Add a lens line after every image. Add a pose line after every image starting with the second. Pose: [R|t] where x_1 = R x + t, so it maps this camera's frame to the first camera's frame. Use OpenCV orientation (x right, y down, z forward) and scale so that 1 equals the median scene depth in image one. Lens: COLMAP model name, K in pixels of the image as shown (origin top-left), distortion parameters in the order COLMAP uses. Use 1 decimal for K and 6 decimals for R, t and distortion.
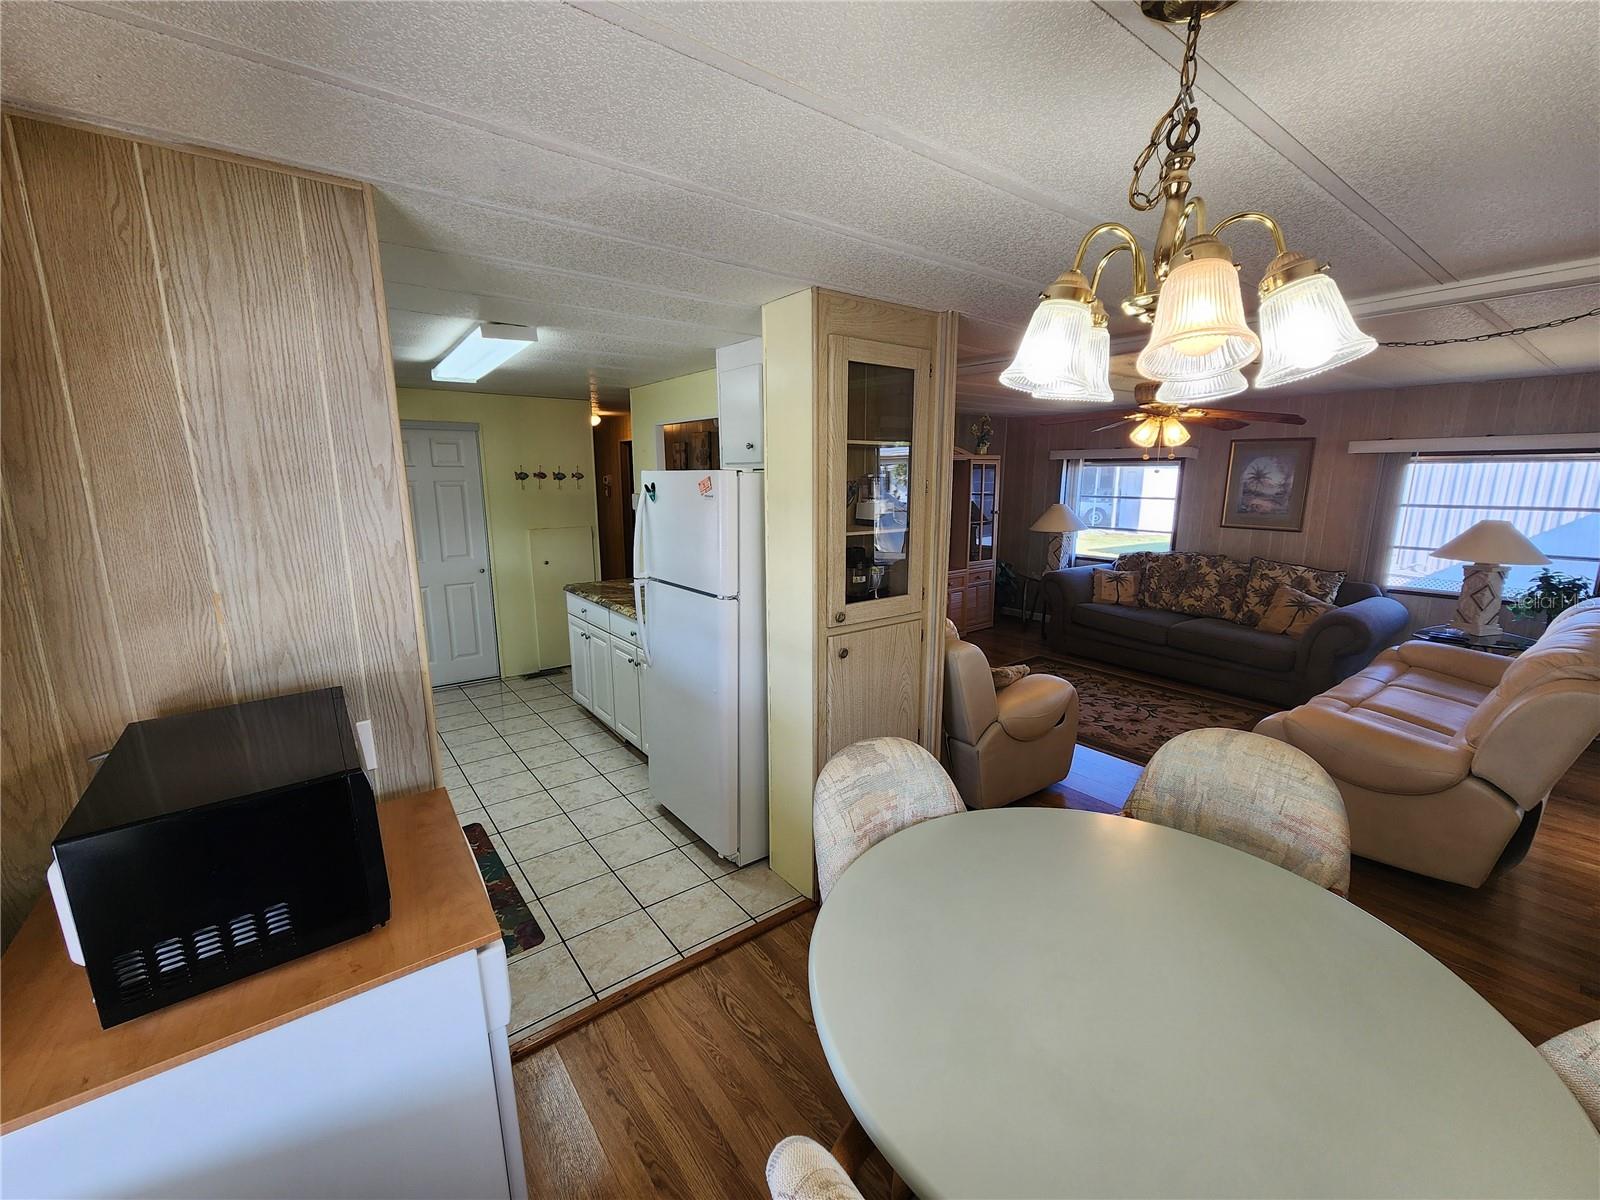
lens RADIAL K [[658.6, 0, 801.1], [0, 658.6, 606.4], [0, 0, 1]] dist [0.000078, 0.000077]
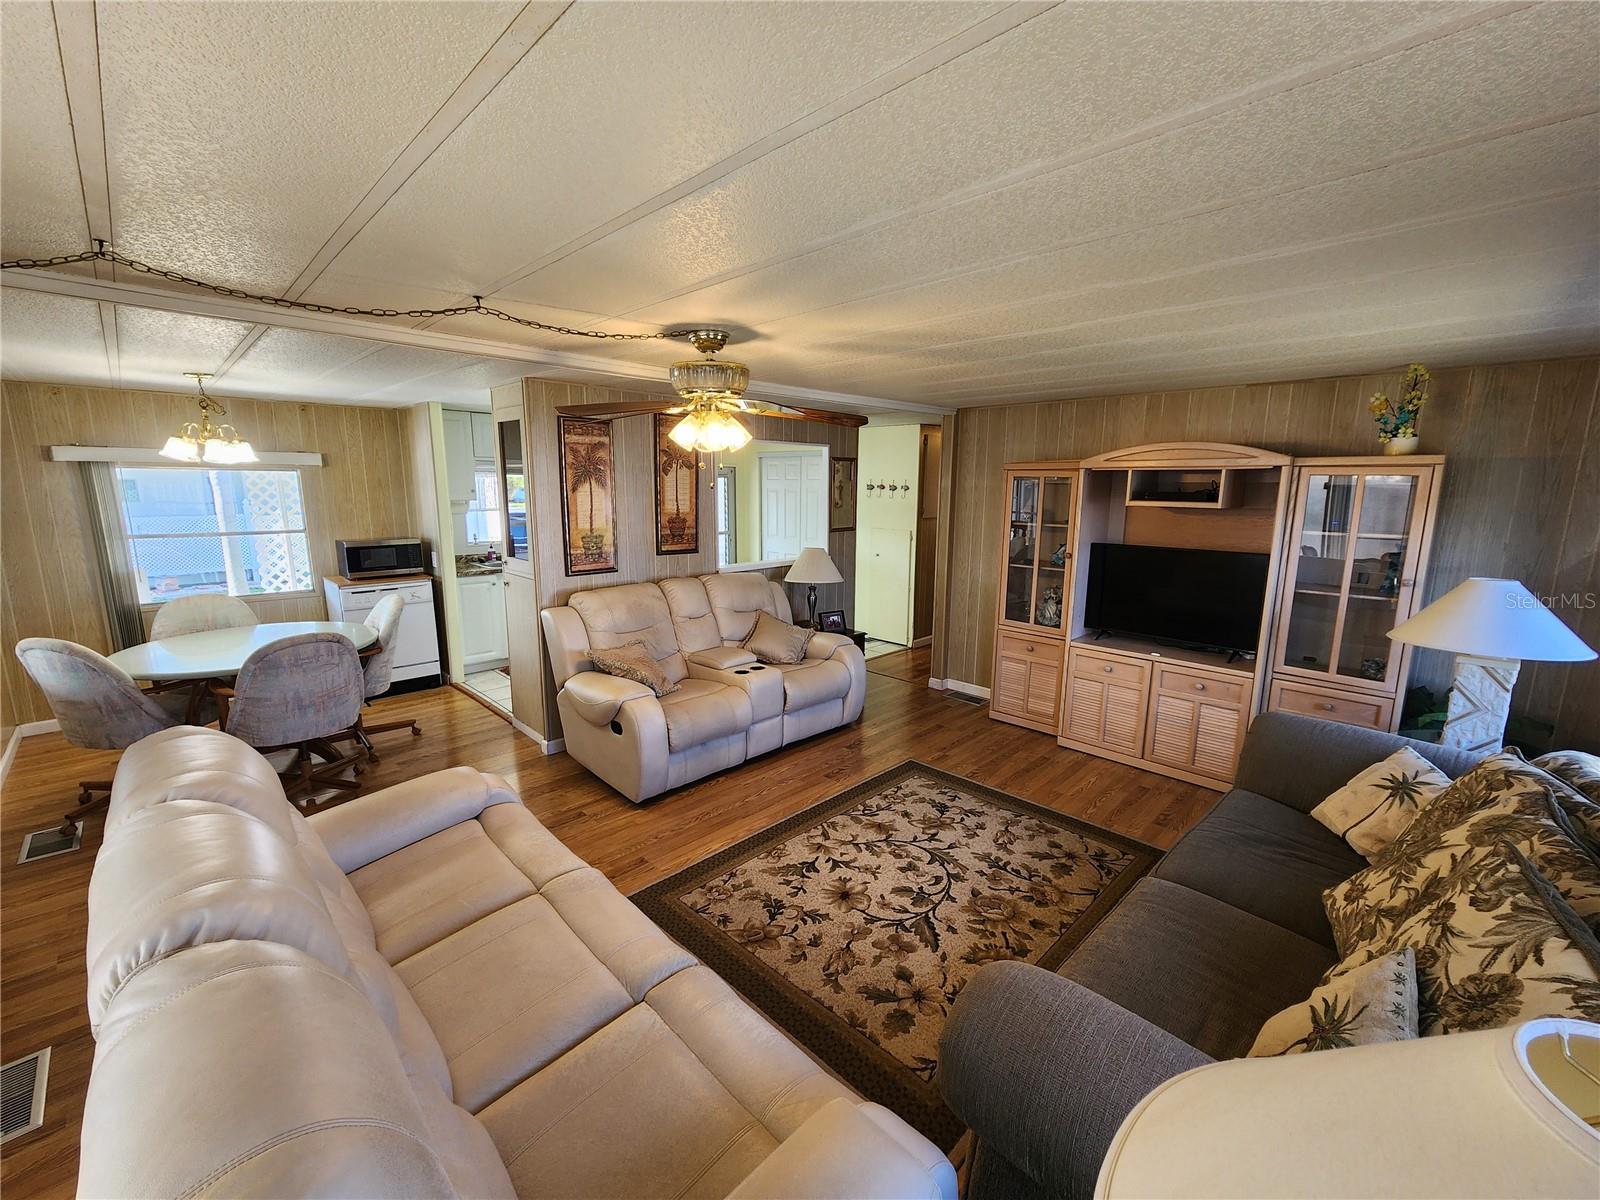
lens RADIAL K [[658.6, 0, 801.5], [0, 658.6, 604.7], [0, 0, 1]] dist [0.000078, 0.000077]
pose [[0.130724, 0.184704, -0.974061, 1.788180], [-0.206758, 0.965969, 0.155421, -0.295602], [0.969620, 0.181078, 0.164464, 1.392810]]
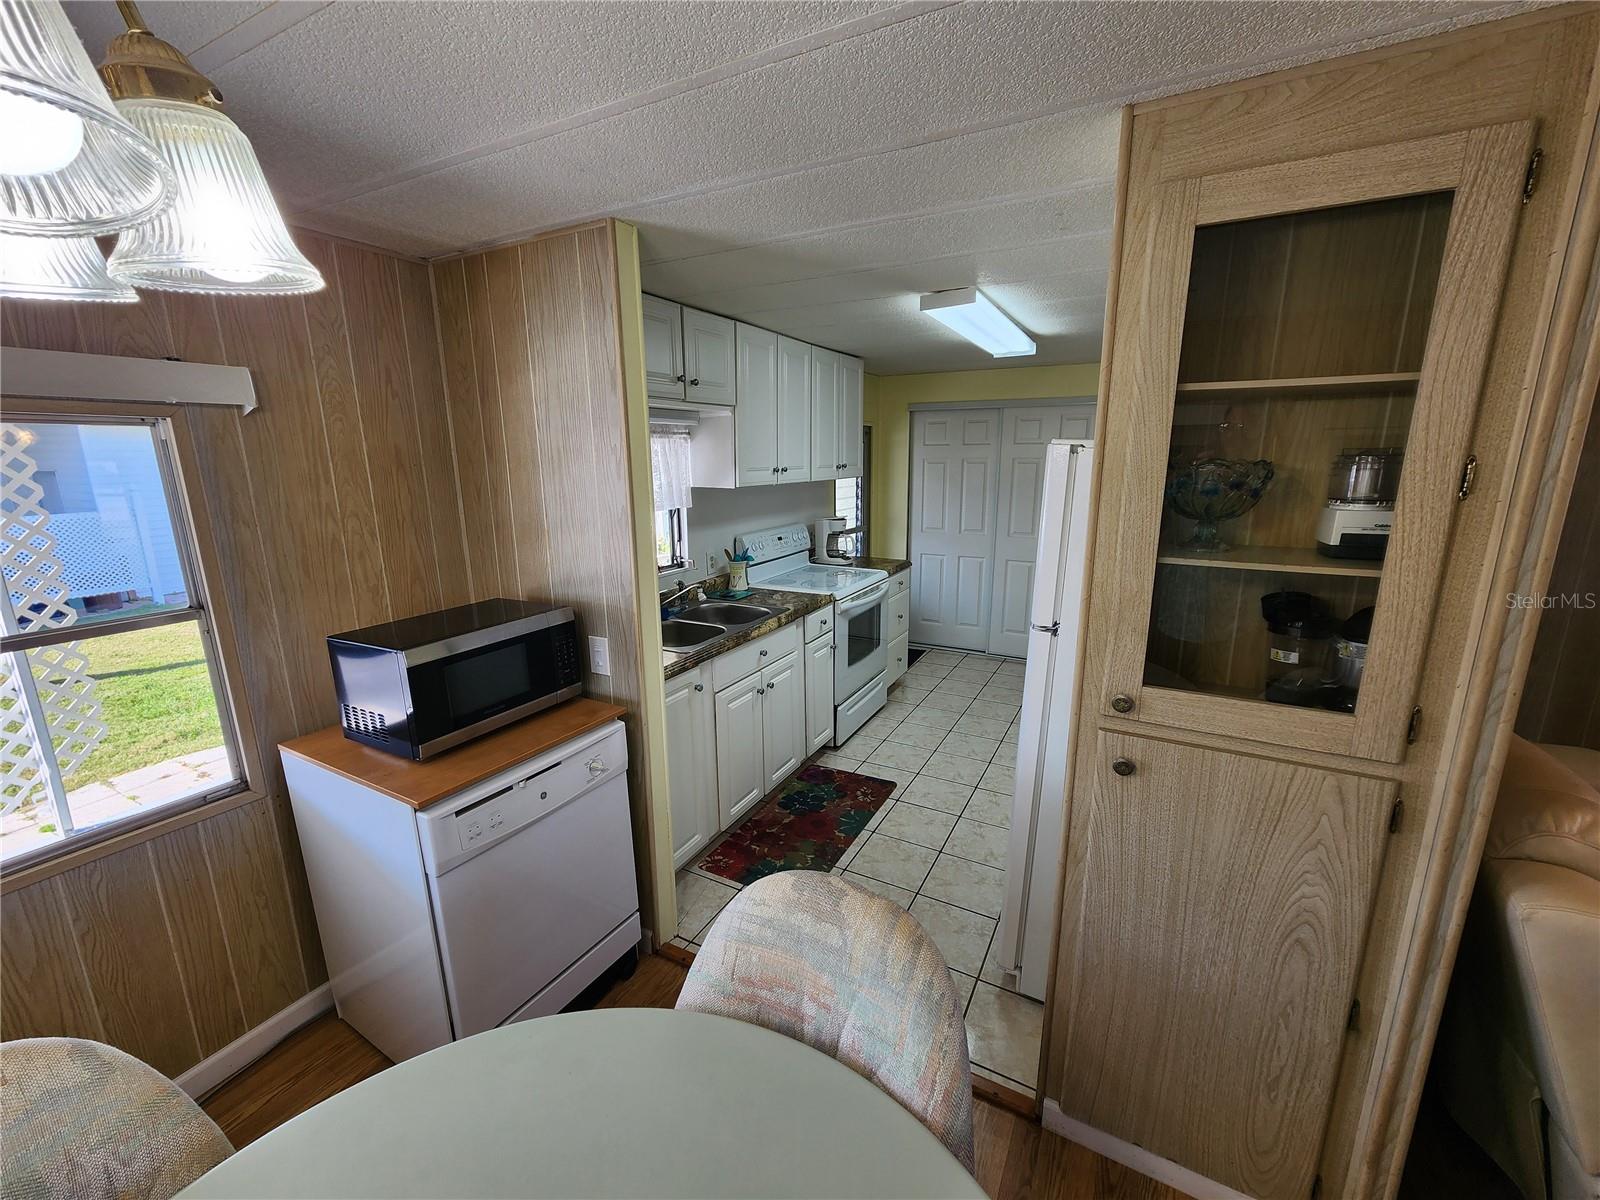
lens RADIAL K [[658.6, 0, 796.7], [0, 658.6, 602.6], [0, 0, 1]] dist [0.000078, 0.000077]
pose [[0.405869, 0.202045, -0.891318, 0.398903], [-0.174696, 0.974426, 0.141334, -0.091242], [0.897080, 0.098347, 0.430785, 0.456700]]
